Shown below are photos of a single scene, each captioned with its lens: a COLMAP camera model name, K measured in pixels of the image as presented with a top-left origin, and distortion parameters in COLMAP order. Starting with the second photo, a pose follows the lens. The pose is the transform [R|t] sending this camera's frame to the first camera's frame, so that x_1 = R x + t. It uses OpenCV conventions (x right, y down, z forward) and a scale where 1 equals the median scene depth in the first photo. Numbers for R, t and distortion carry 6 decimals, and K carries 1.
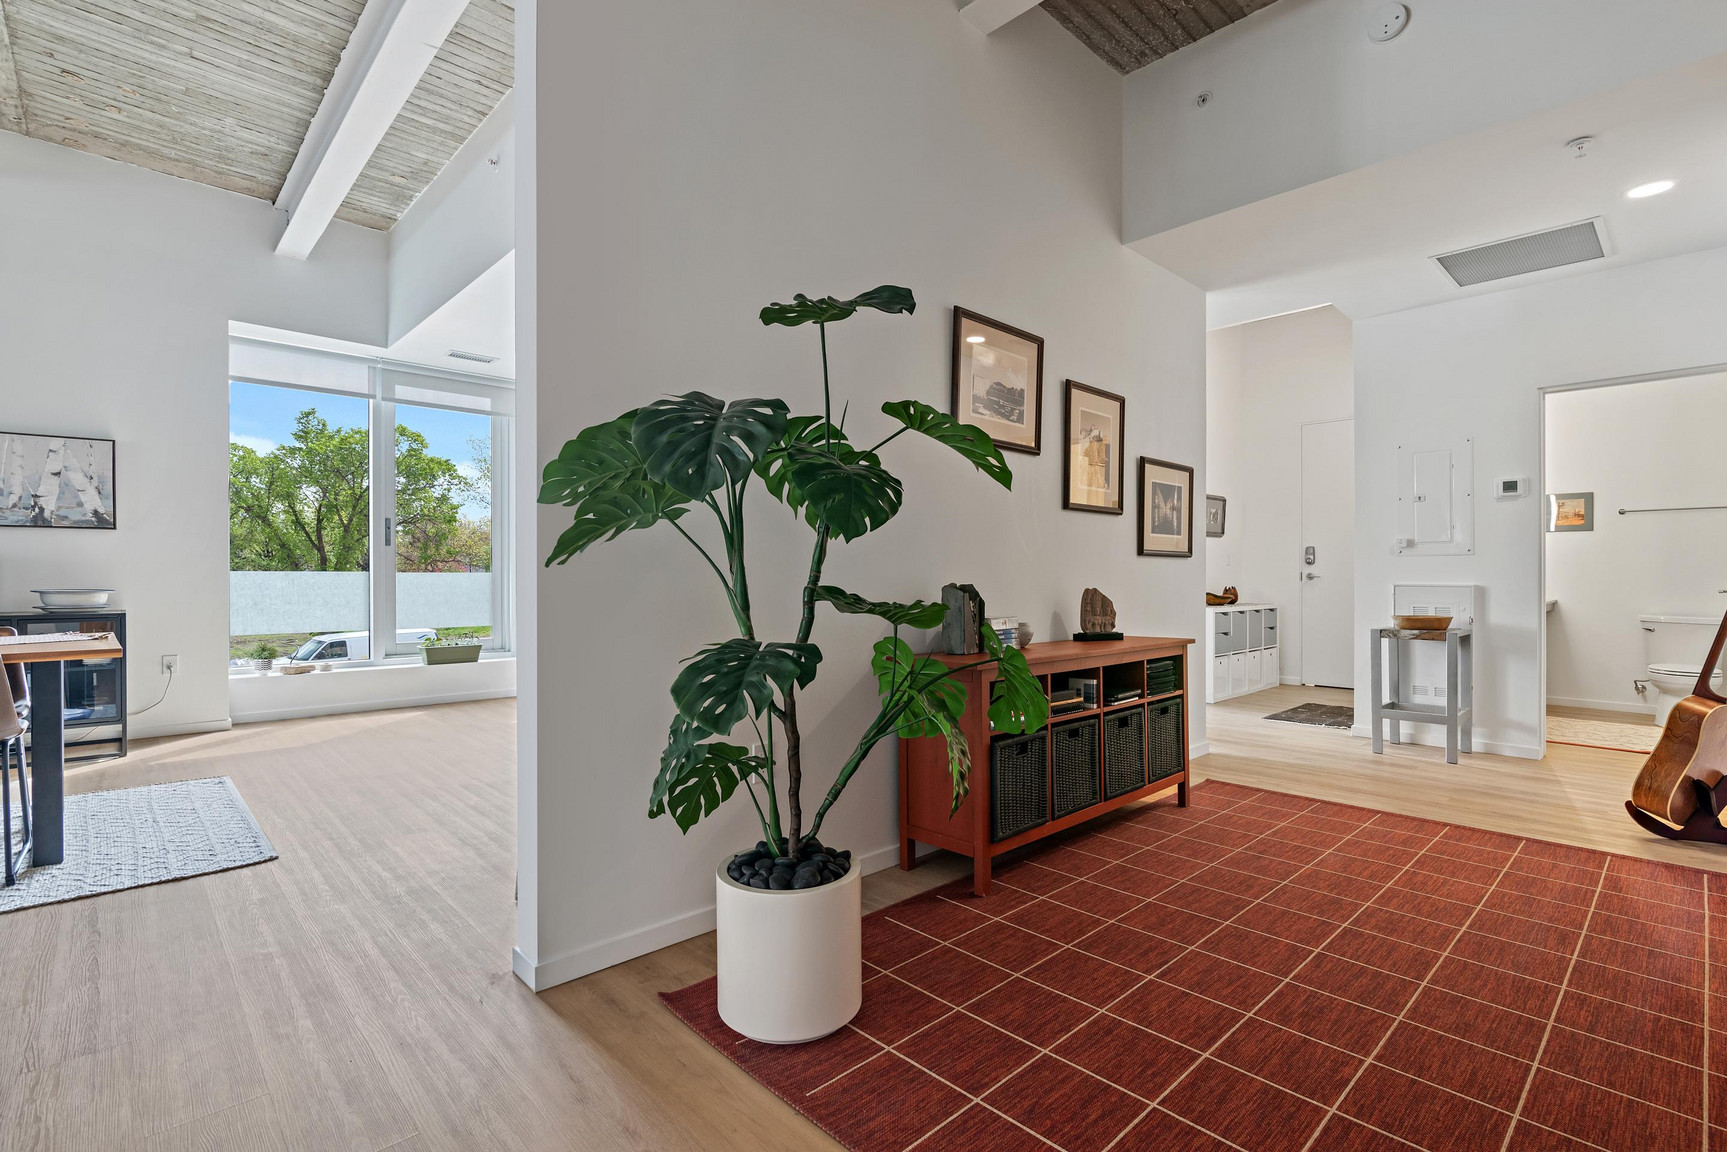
lens RADIAL K [[826.9, 0, 869.8], [0, 826.9, 571.4], [0, 0, 1]] dist [0.001254, 0.003263]
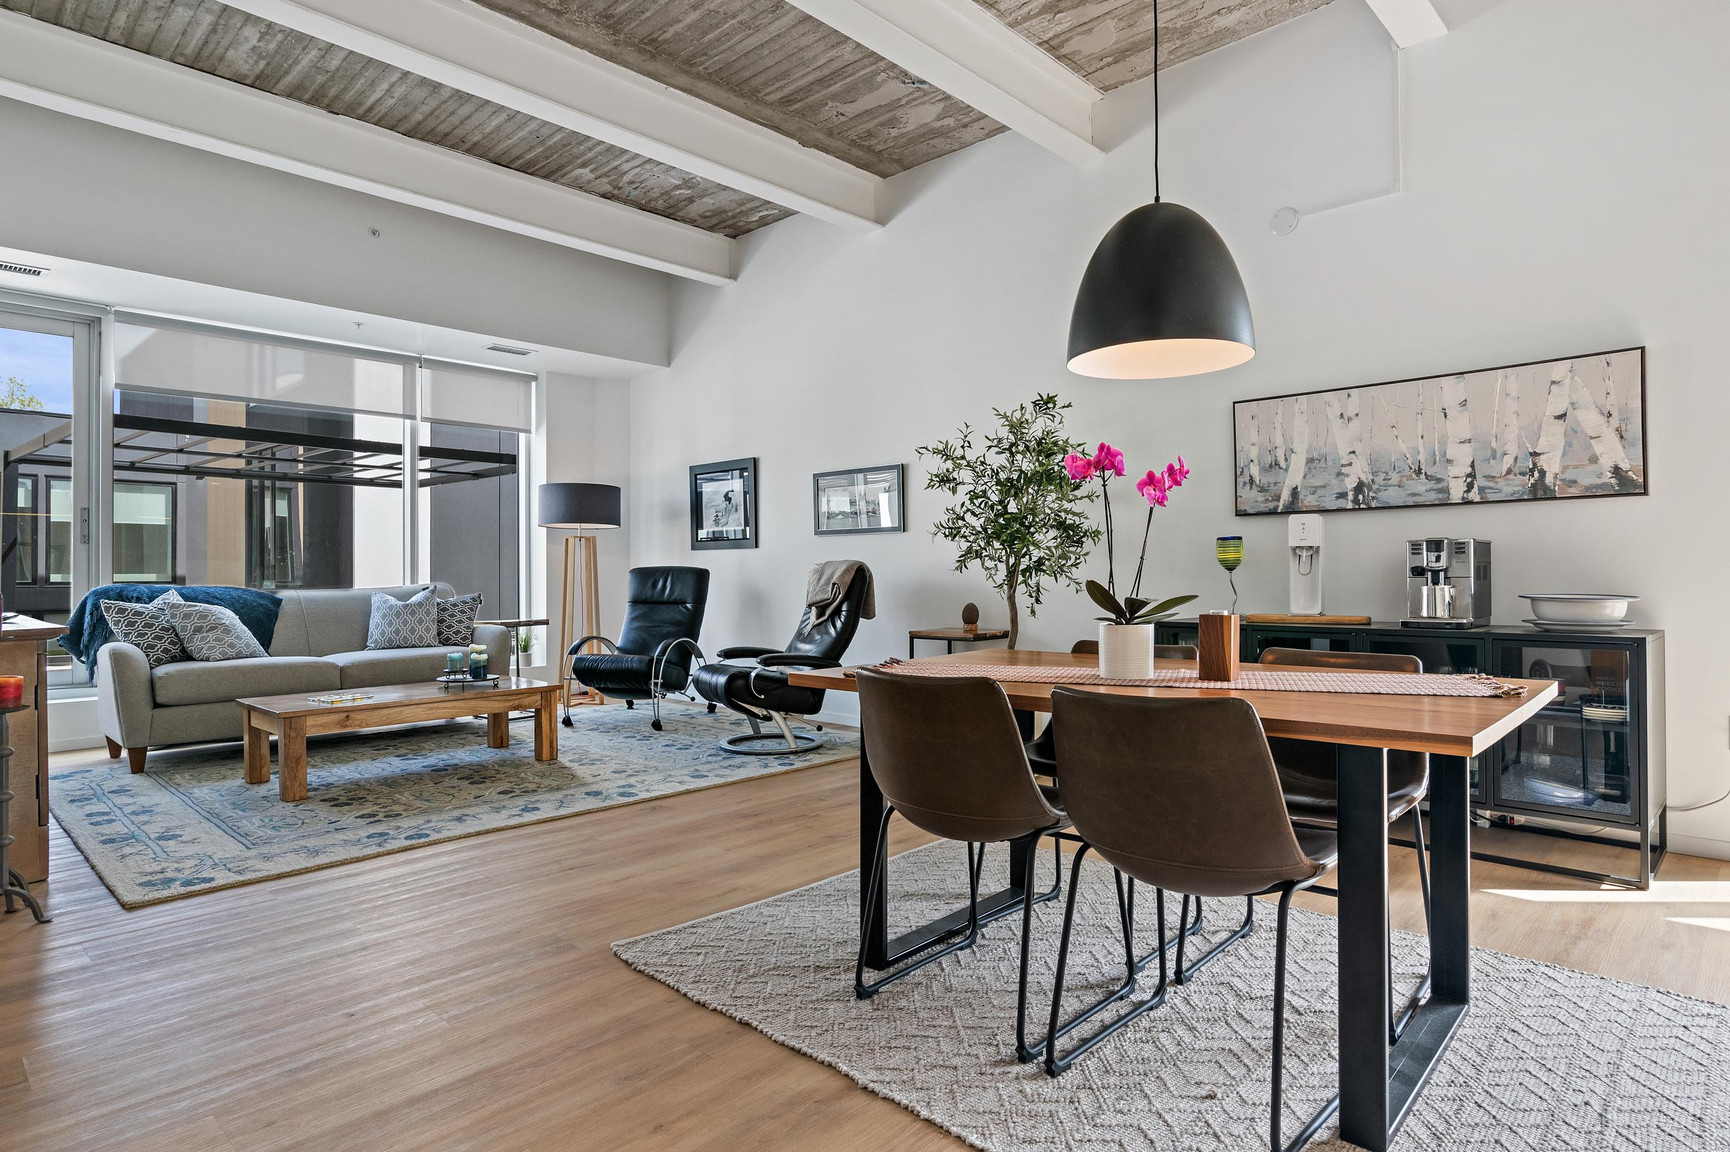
lens RADIAL K [[963.7, 0, 857.7], [0, 963.7, 568.0], [0, 0, 1]] dist [-0.010000, 0.004877]
pose [[0.035447, -0.013514, -0.999280, -0.250726], [-0.001343, 0.999907, -0.013570, 0.011826], [0.999371, 0.001823, 0.035425, 0.423752]]
